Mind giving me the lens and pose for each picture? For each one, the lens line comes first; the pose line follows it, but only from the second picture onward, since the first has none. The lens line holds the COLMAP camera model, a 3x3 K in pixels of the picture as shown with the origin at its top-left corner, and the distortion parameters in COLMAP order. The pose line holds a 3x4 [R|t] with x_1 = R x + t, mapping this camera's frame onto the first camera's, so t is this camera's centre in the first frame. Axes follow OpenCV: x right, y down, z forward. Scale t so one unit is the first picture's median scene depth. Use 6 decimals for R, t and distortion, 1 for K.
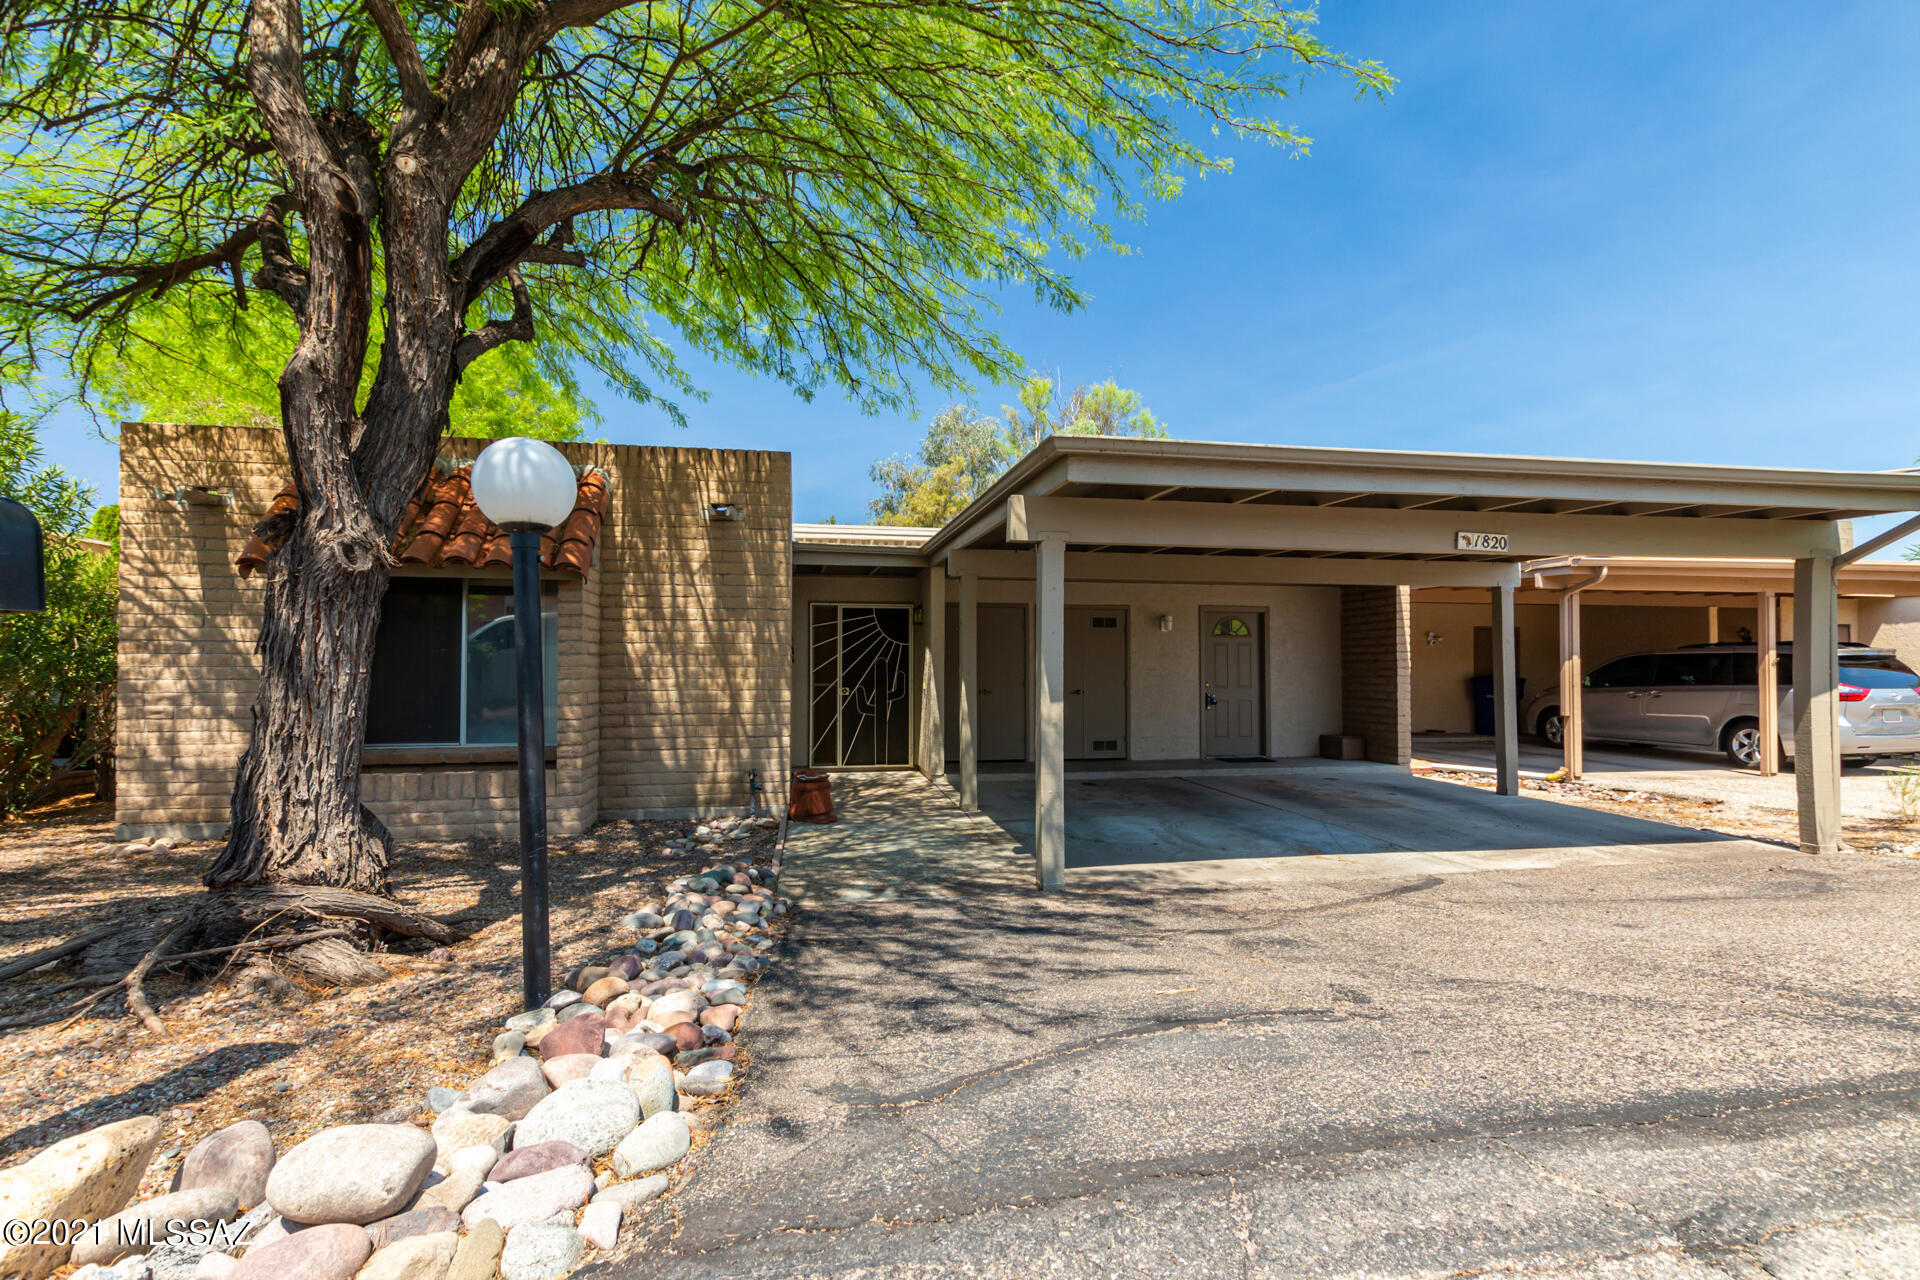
lens RADIAL K [[879.7, 0, 958.1], [0, 879.7, 645.4], [0, 0, 1]] dist [0.000854, 0.000054]
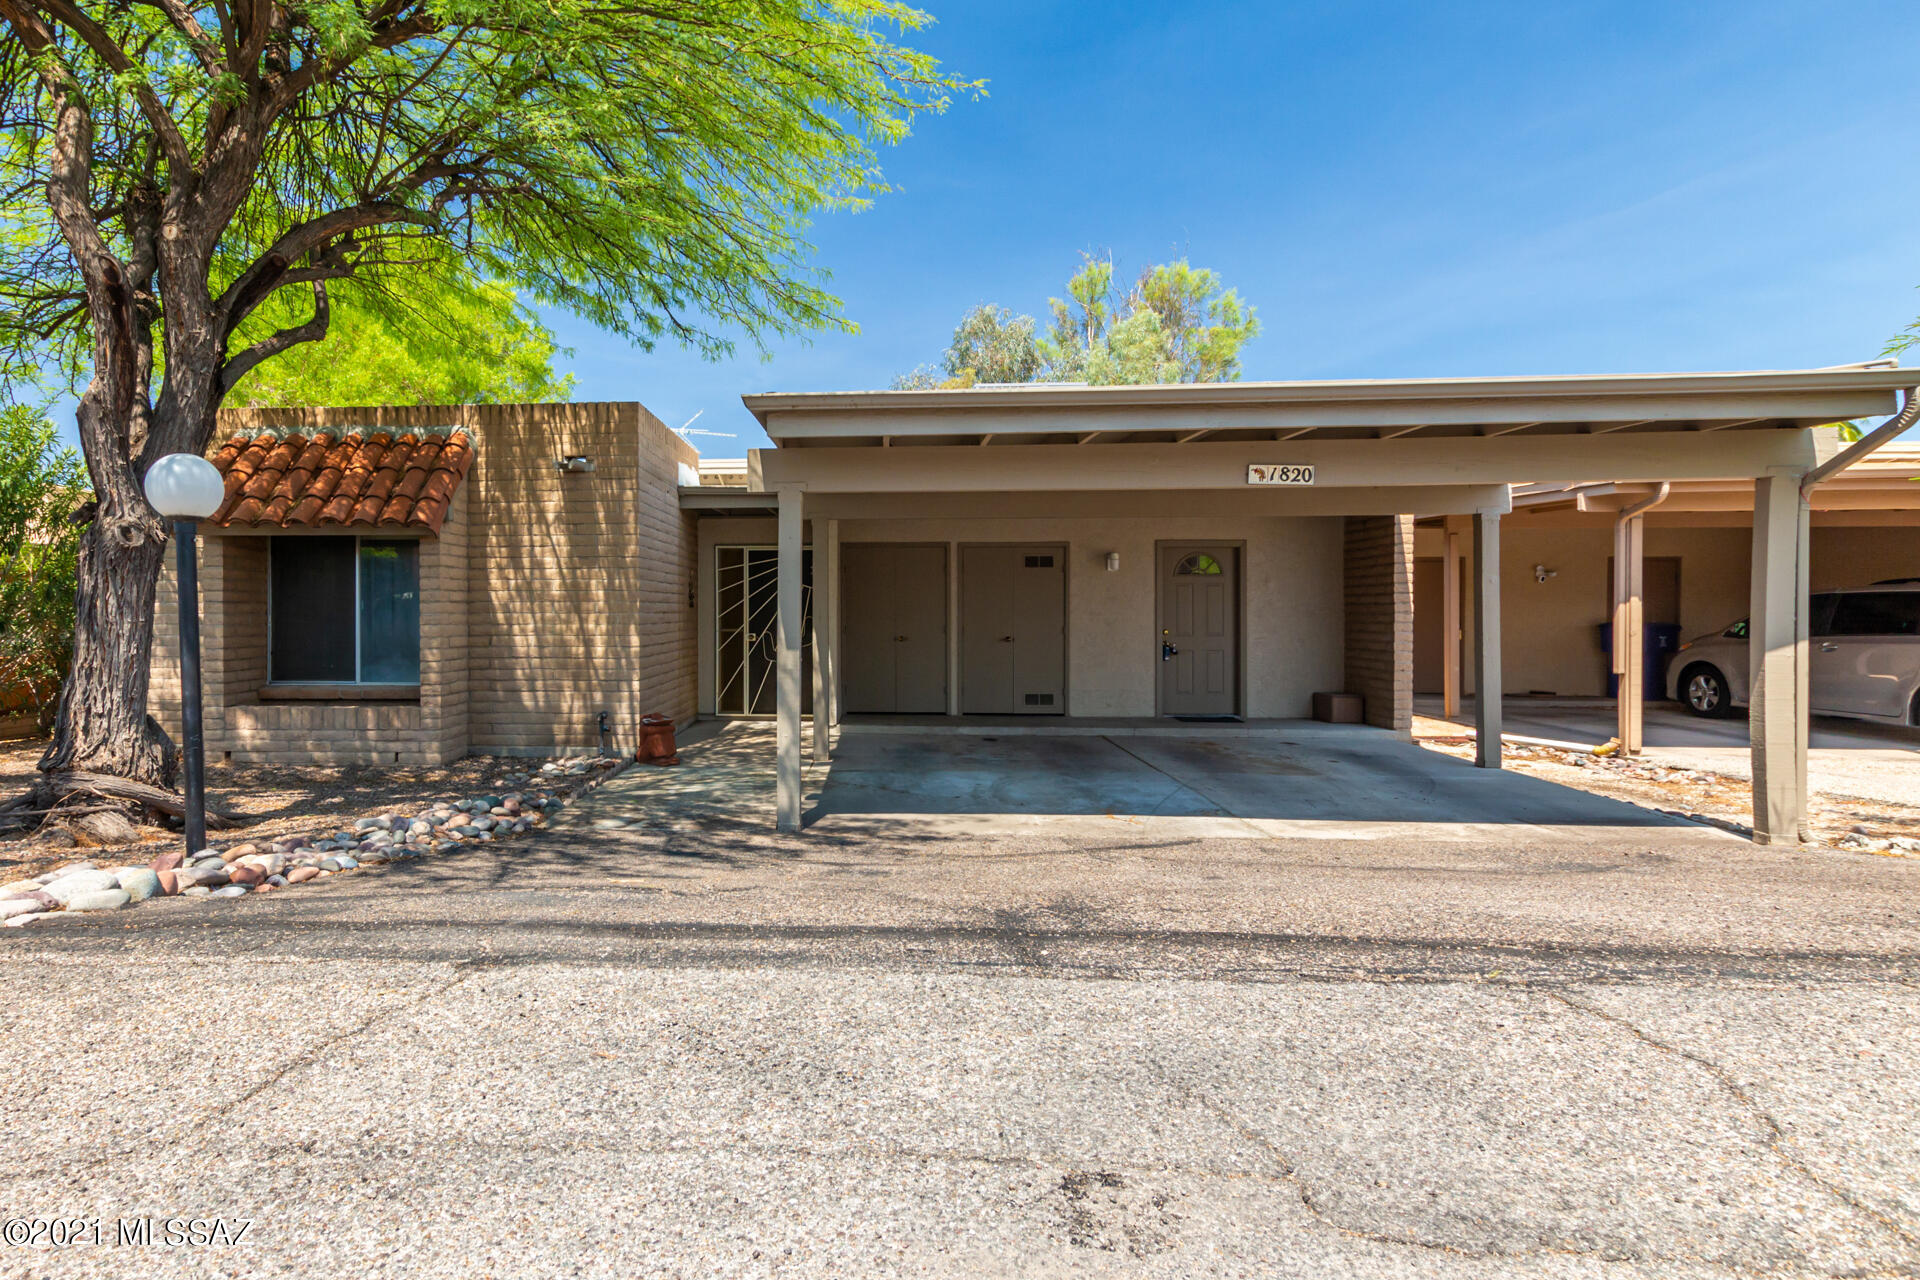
lens RADIAL K [[1153.5, 0, 959.1], [0, 1153.5, 610.4], [0, 0, 1]] dist [-0.001373, 0.001066]
pose [[0.965724, -0.001124, -0.259570, 0.530756], [0.008446, 0.999597, 0.027098, -0.012401], [0.259435, -0.028361, 0.965344, -0.203622]]
